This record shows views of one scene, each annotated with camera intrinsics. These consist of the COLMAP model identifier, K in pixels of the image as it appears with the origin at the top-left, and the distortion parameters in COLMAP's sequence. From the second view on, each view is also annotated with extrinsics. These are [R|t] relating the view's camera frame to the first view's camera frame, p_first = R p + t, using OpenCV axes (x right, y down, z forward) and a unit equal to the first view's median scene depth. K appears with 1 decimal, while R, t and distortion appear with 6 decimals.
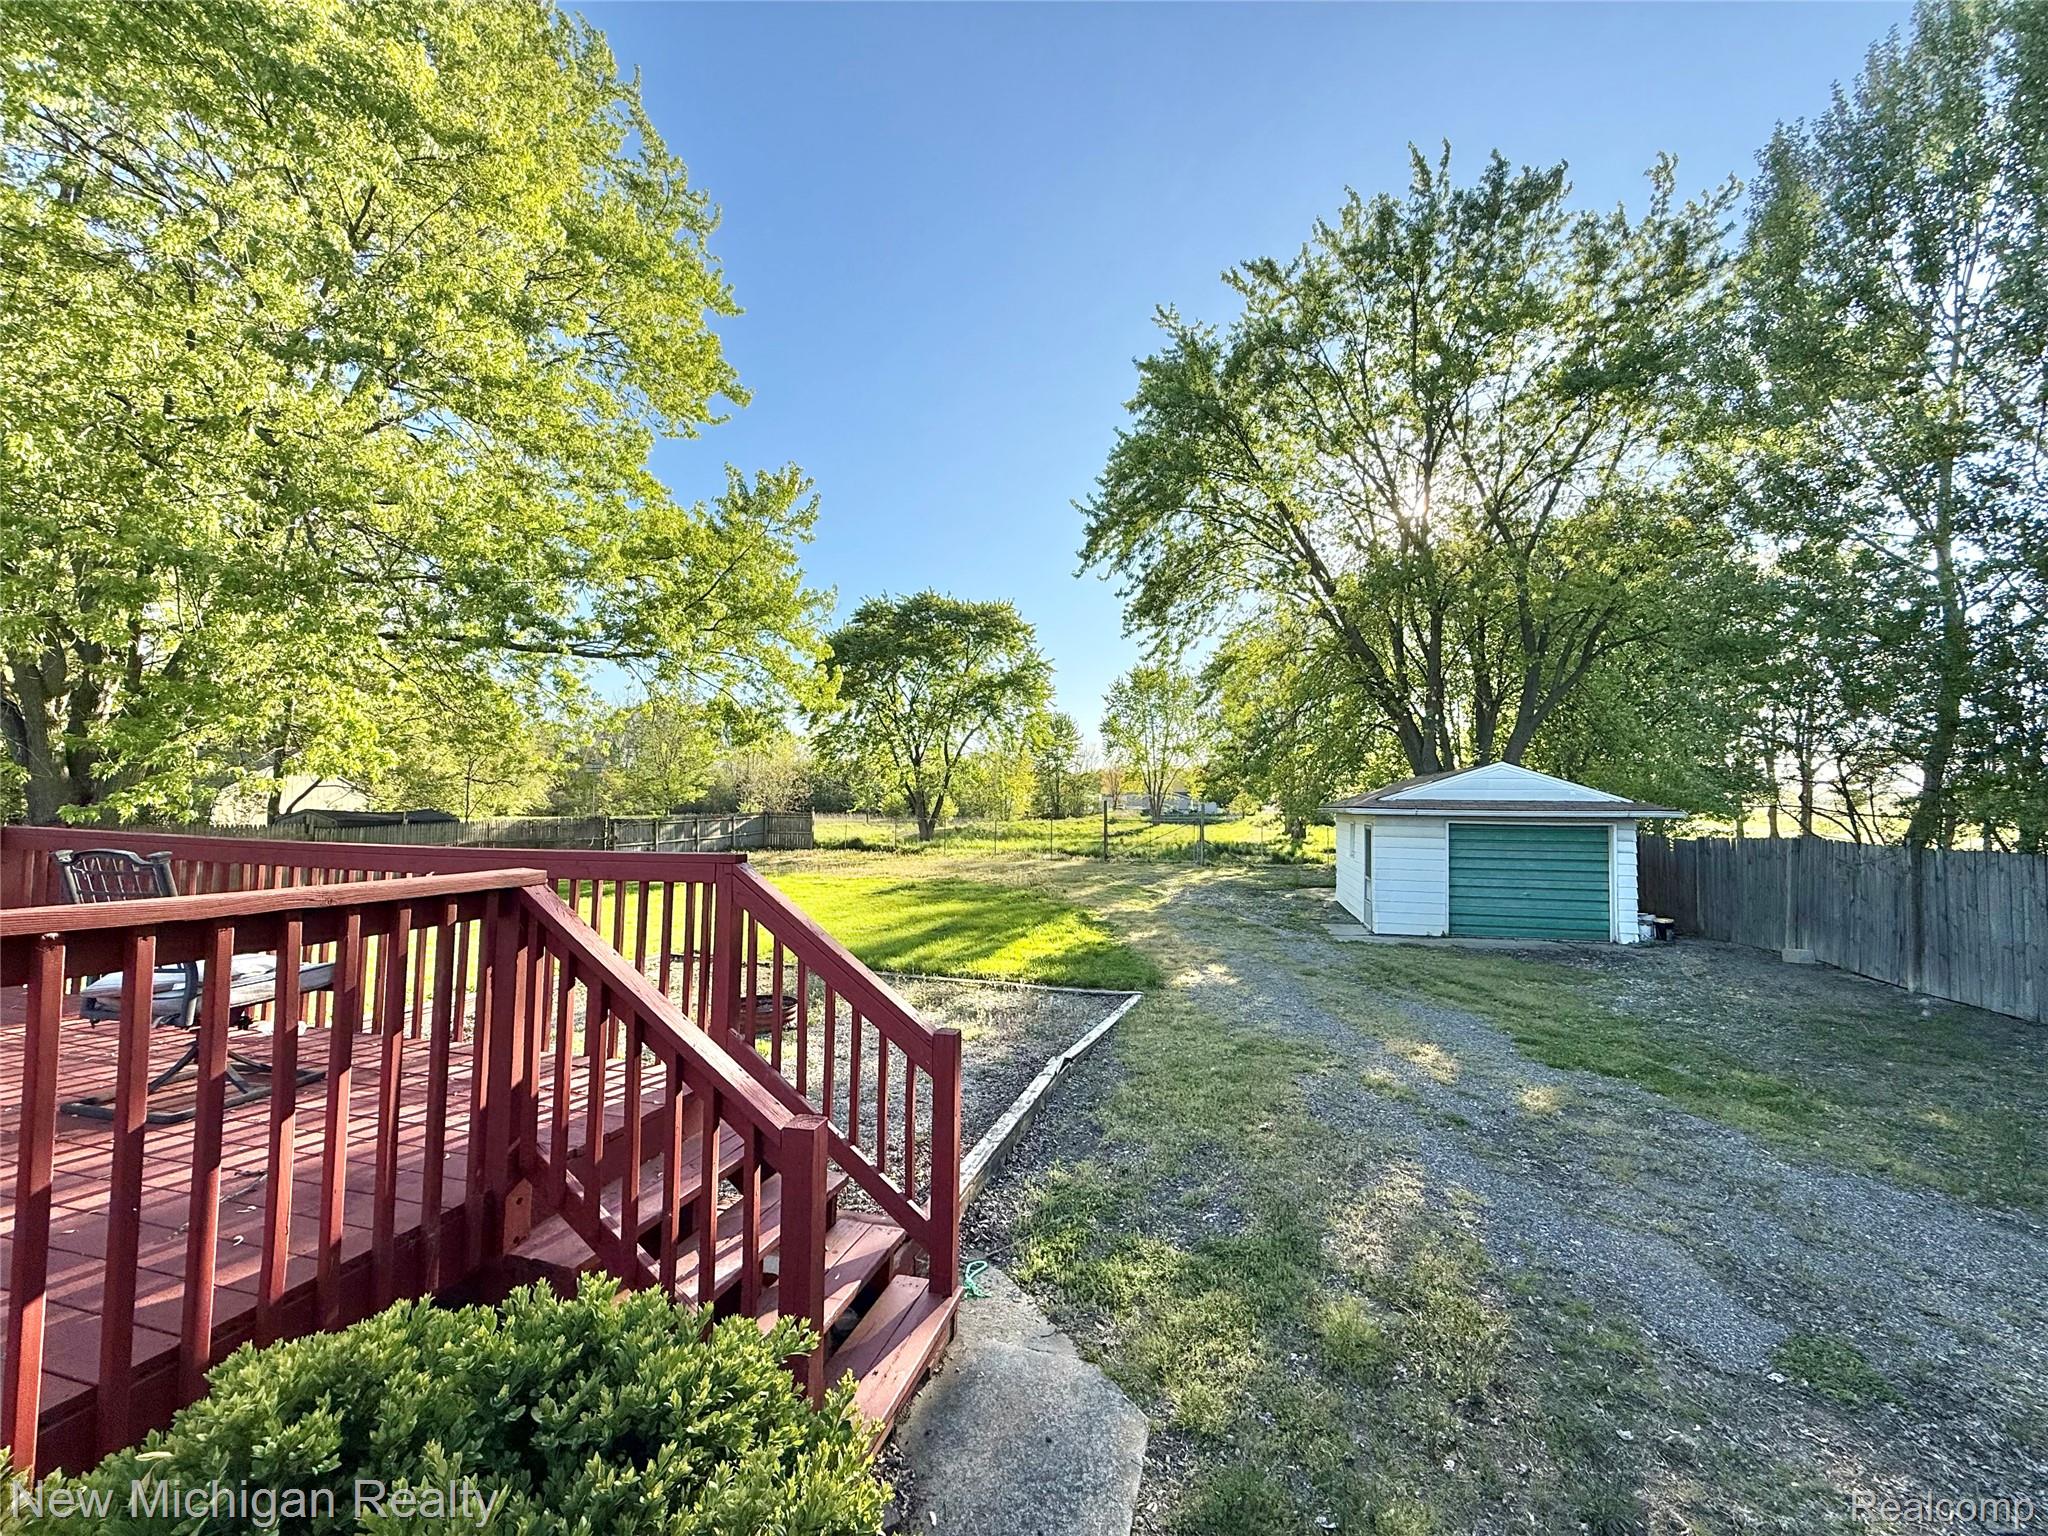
lens RADIAL K [[809.7, 0, 1019.7], [0, 809.7, 766.7], [0, 0, 1]] dist [-0.002672, -0.000797]
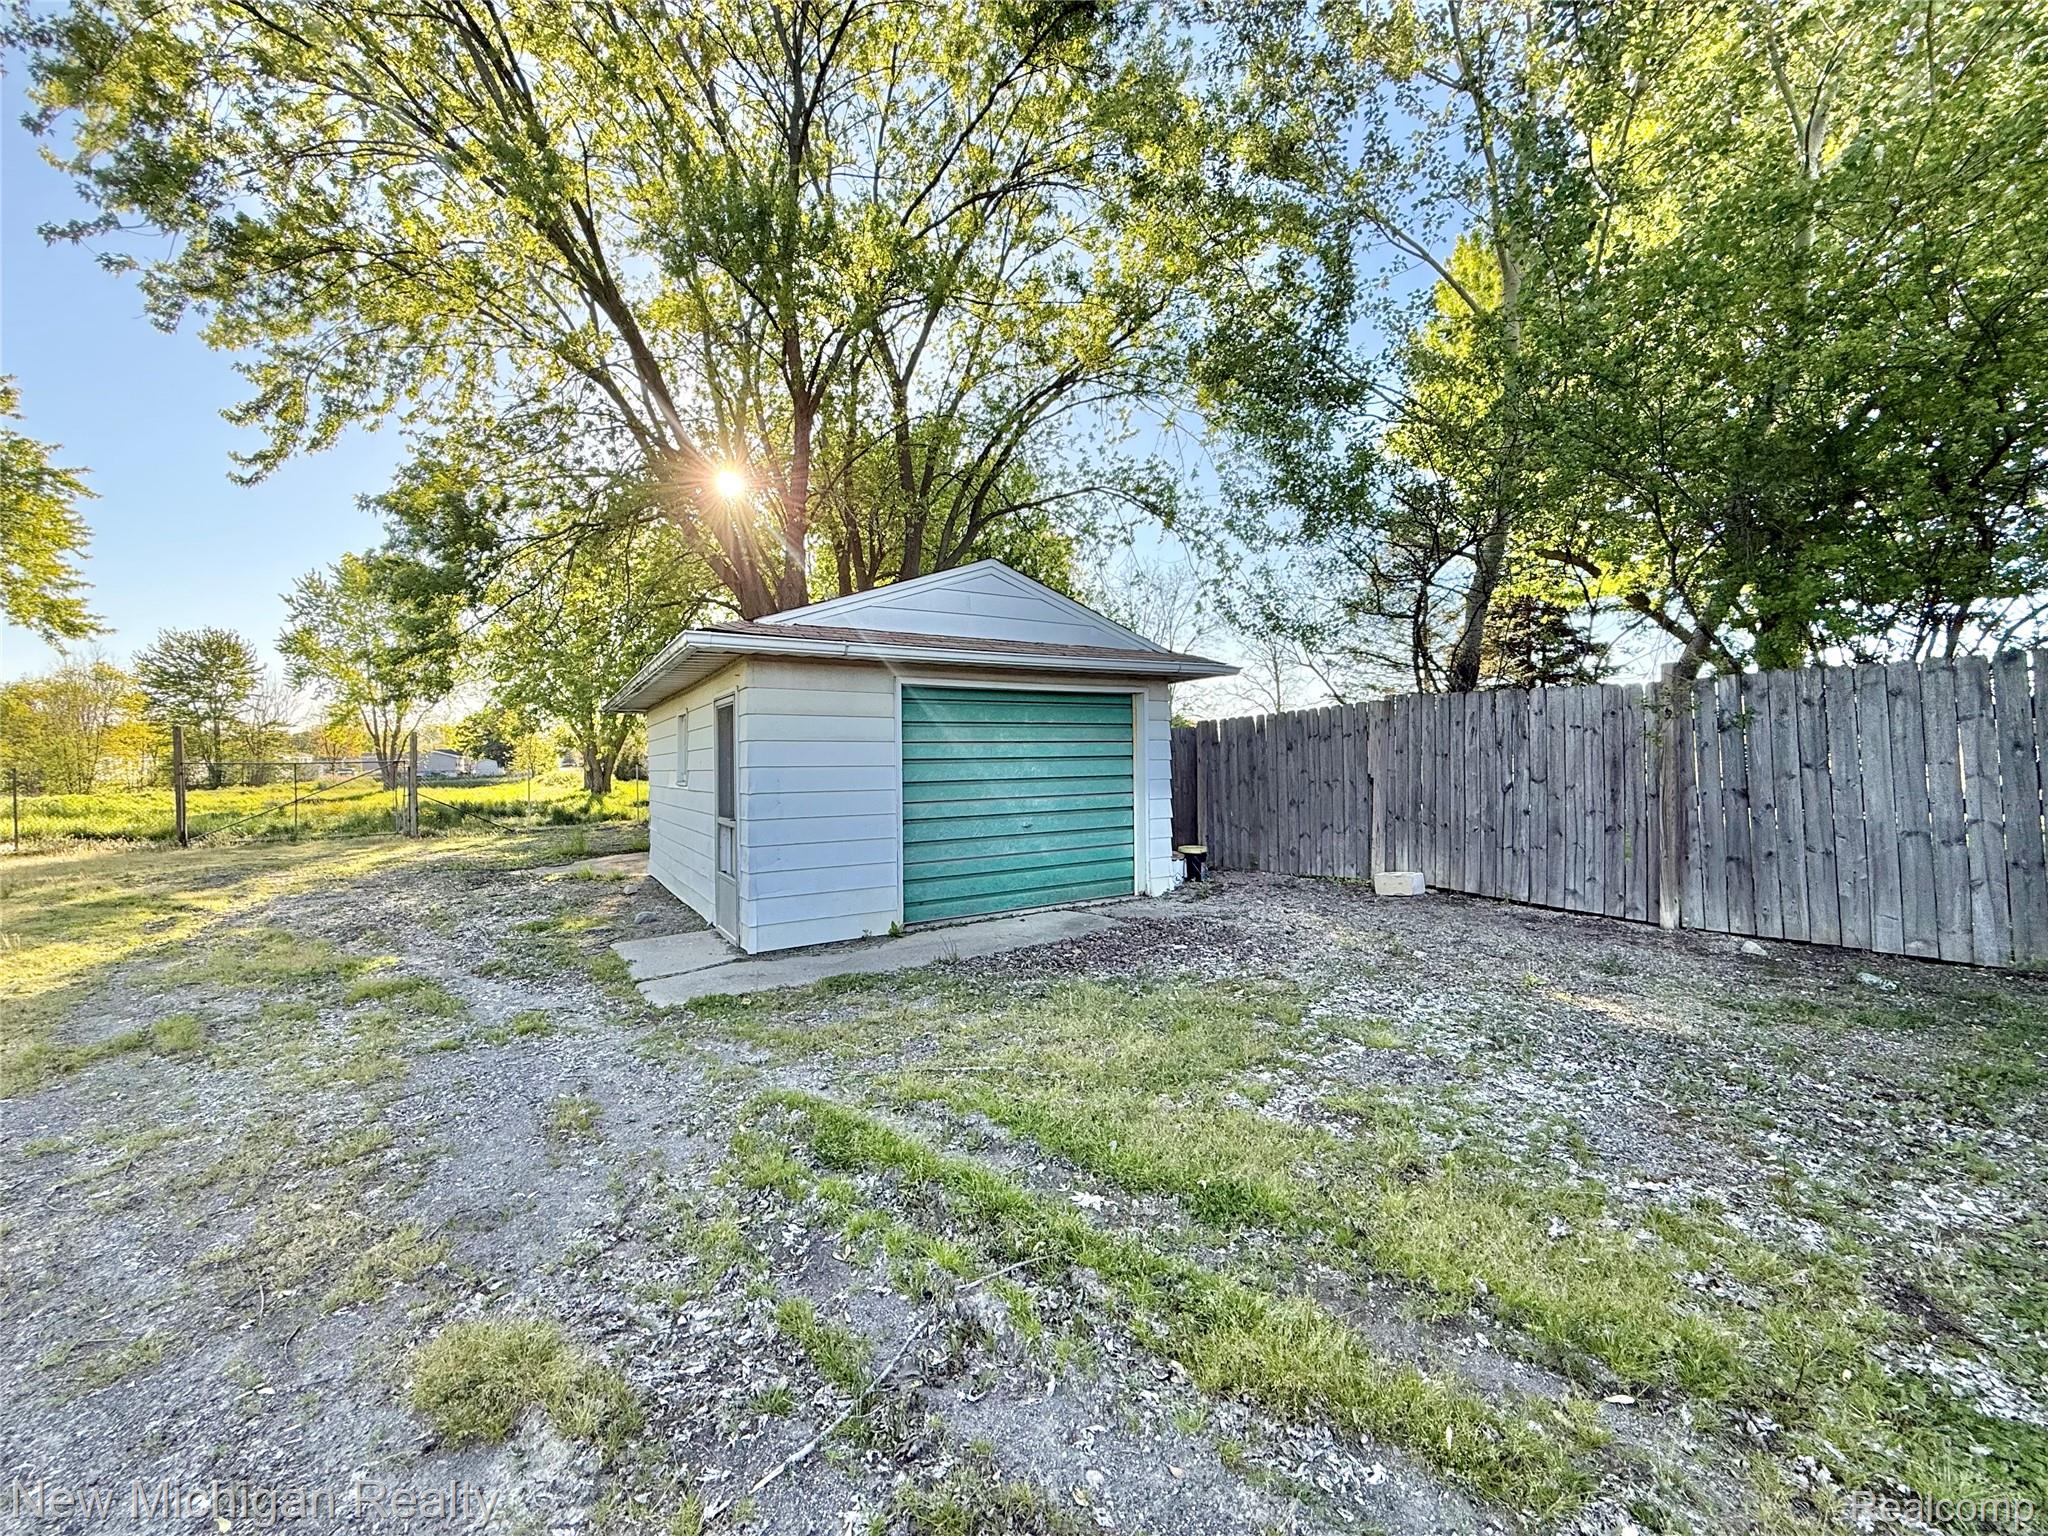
lens RADIAL K [[809.7, 0, 1021.1], [0, 809.7, 760.6], [0, 0, 1]] dist [-0.002672, -0.000797]
pose [[0.693867, -0.024917, 0.719672, 0.162128], [-0.004877, 0.999216, 0.039298, 0.061267], [-0.720086, -0.030777, 0.693202, 0.413867]]
